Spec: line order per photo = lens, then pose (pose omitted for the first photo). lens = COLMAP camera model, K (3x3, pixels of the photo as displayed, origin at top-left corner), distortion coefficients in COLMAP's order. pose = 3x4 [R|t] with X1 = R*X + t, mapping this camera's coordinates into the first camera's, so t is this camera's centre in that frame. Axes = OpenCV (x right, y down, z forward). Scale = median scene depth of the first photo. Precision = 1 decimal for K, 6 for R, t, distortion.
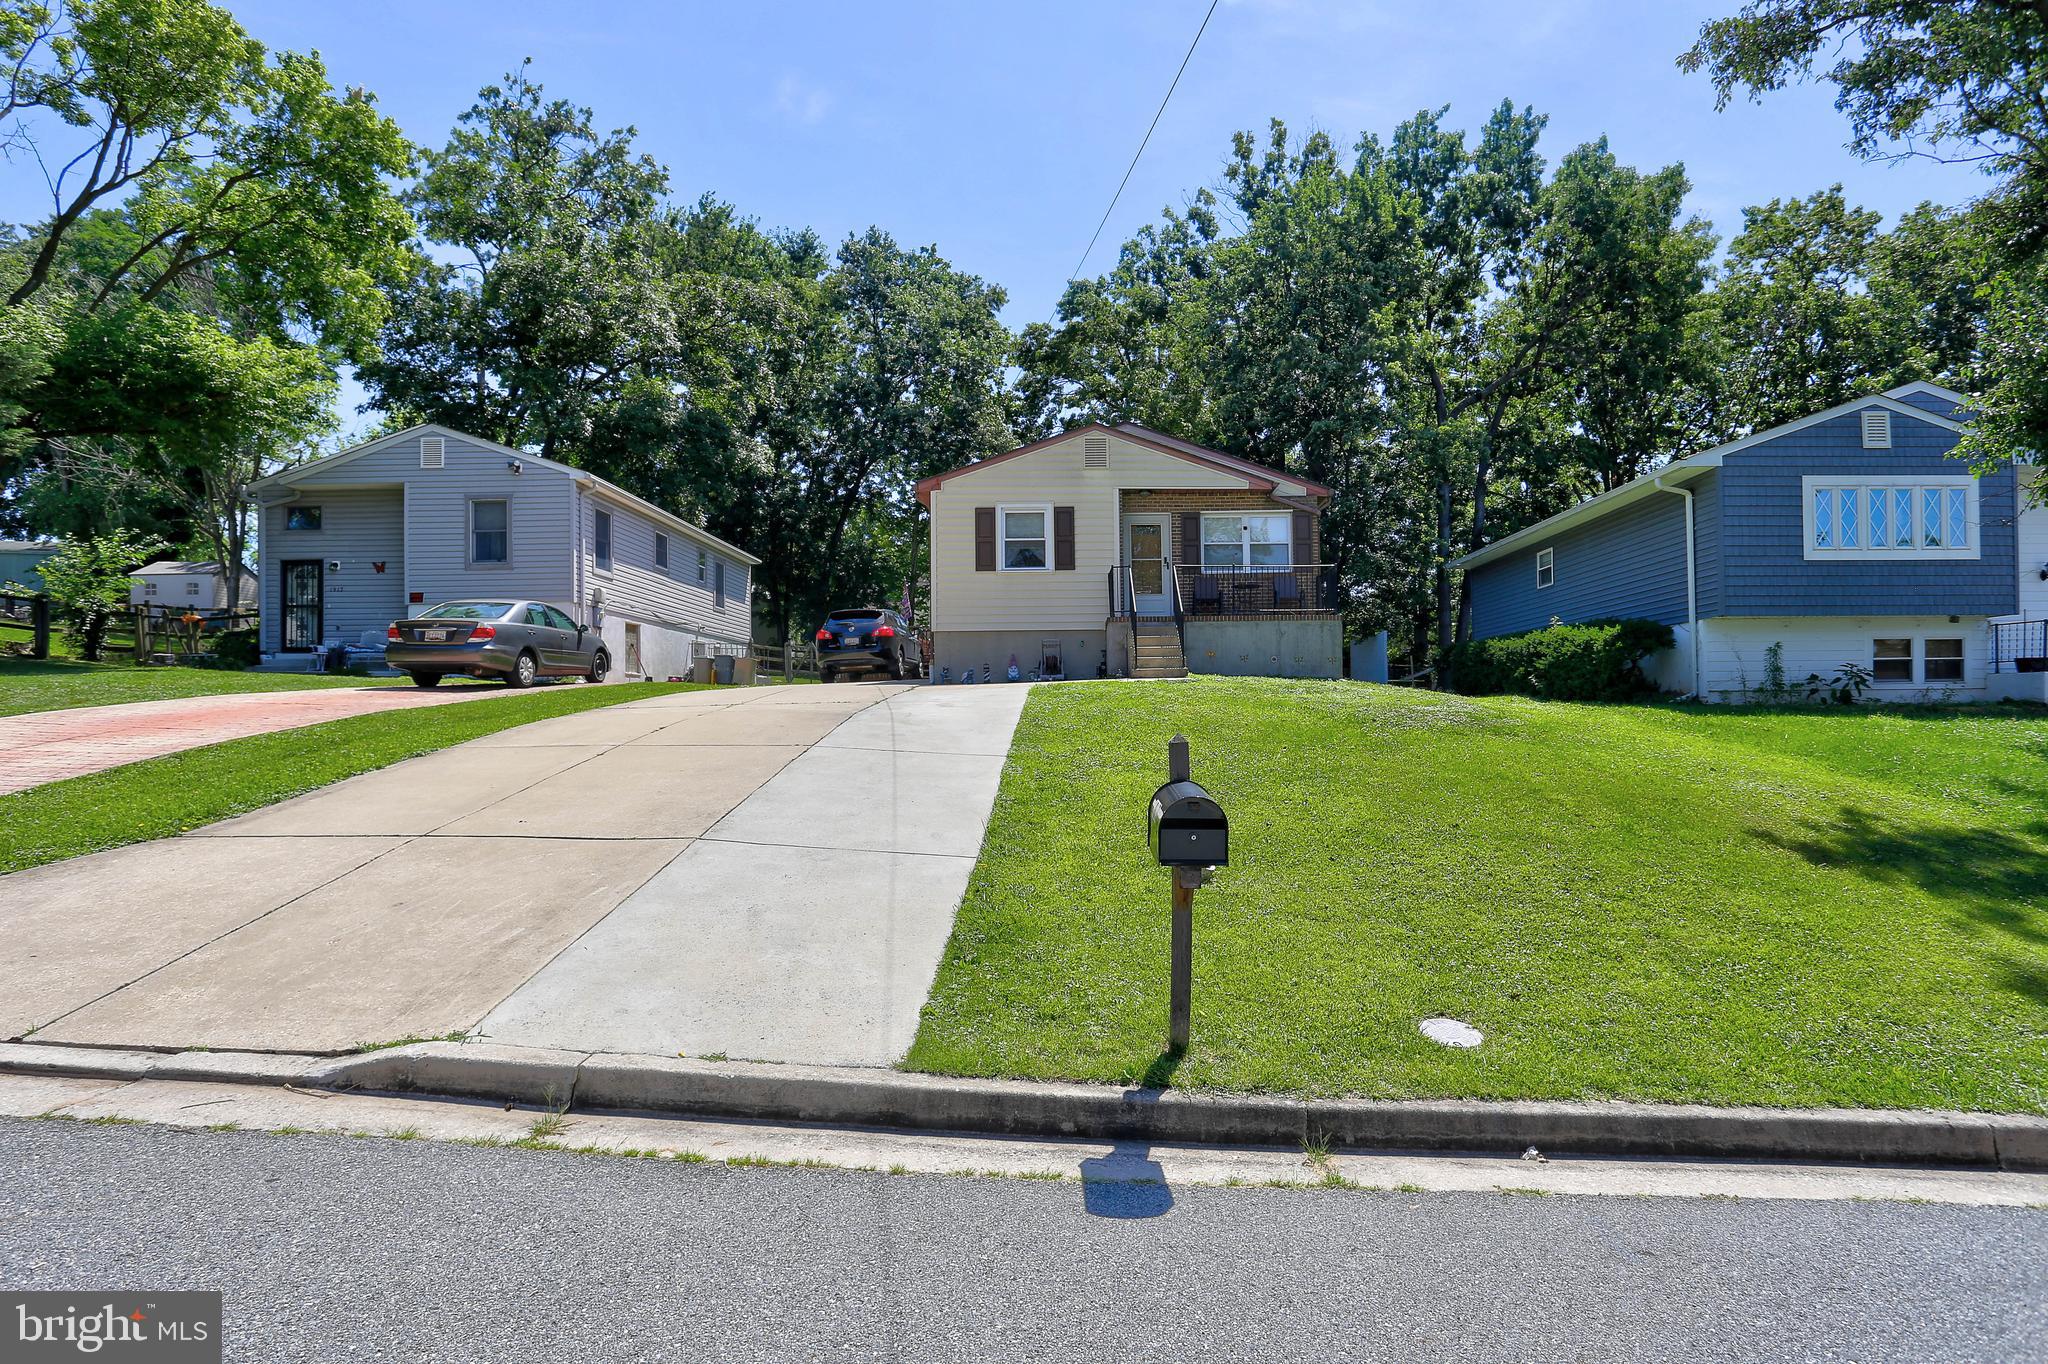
lens RADIAL K [[1003.2, 0, 1024.0], [0, 1003.2, 682.0], [0, 0, 1]] dist [-0.018843, 0.000339]
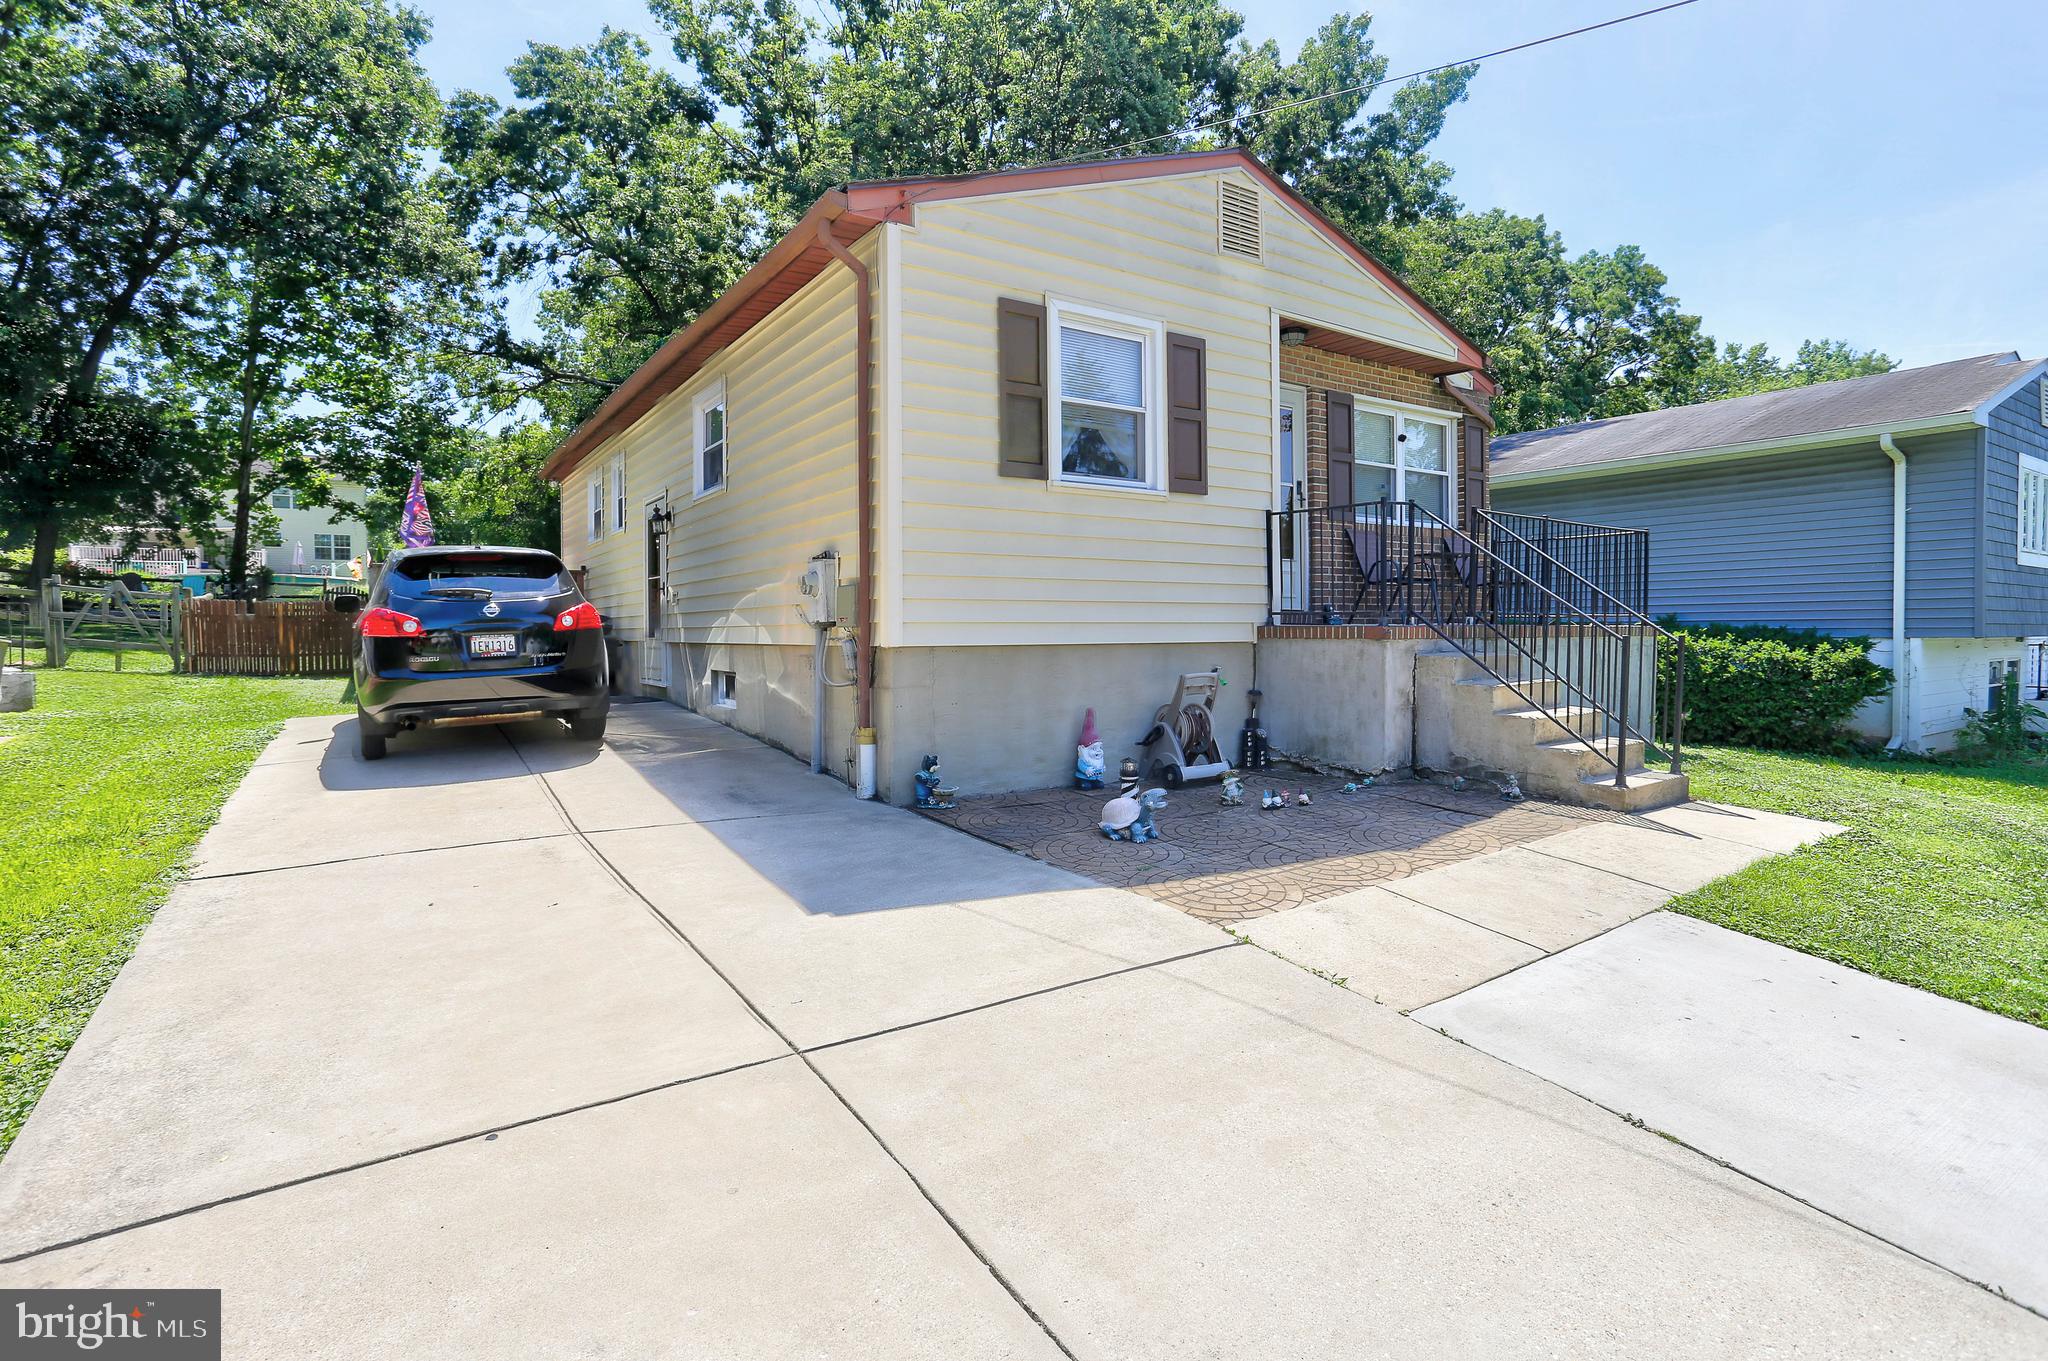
lens RADIAL K [[1003.2, 0, 1024.0], [0, 1003.2, 680.5], [0, 0, 1]] dist [-0.018843, 0.000339]
pose [[0.819083, -0.027530, 0.573014, -0.247851], [-0.018812, 0.997022, 0.074790, -0.064950], [-0.573367, -0.072039, 0.816126, 0.693082]]
